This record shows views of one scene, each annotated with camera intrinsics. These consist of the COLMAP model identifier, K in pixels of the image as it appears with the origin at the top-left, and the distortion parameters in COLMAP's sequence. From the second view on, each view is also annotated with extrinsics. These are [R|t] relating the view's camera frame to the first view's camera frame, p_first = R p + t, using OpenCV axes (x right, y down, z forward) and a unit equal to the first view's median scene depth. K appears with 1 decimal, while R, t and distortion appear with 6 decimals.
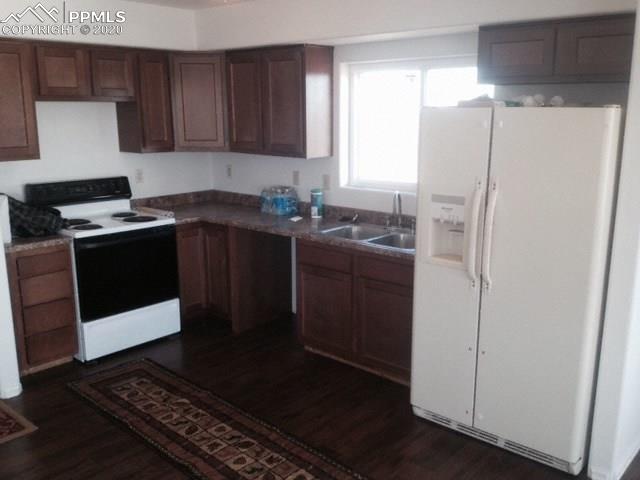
lens RADIAL K [[615.4, 0, 338.2], [0, 615.4, 241.3], [0, 0, 1]] dist [0.015115, -0.001271]
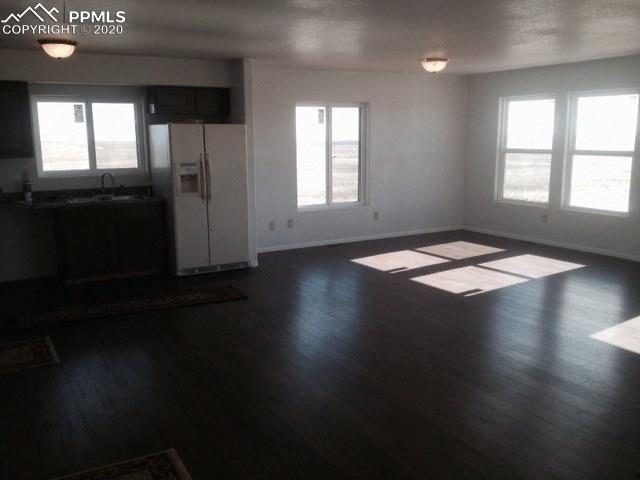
lens RADIAL K [[633.8, 0, 311.3], [0, 633.8, 240.0], [0, 0, 1]] dist [0.134390, -0.000529]
pose [[0.349174, -0.160762, 0.923165, -1.249228], [0.216582, 0.972344, 0.087407, 0.062563], [-0.911685, 0.169420, 0.374335, -0.156216]]
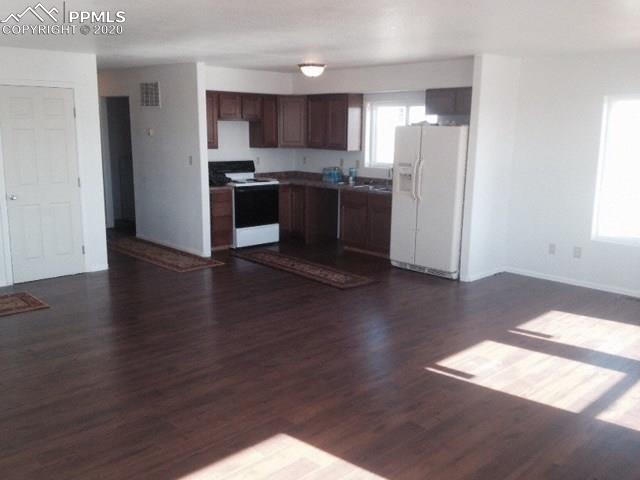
lens RADIAL K [[633.8, 0, 311.3], [0, 633.8, 240.0], [0, 0, 1]] dist [0.134390, -0.000529]
pose [[0.992877, 0.029565, -0.115415, 0.074717], [-0.032932, 0.999083, -0.027374, 0.202976], [0.114500, 0.030980, 0.992940, -0.990244]]
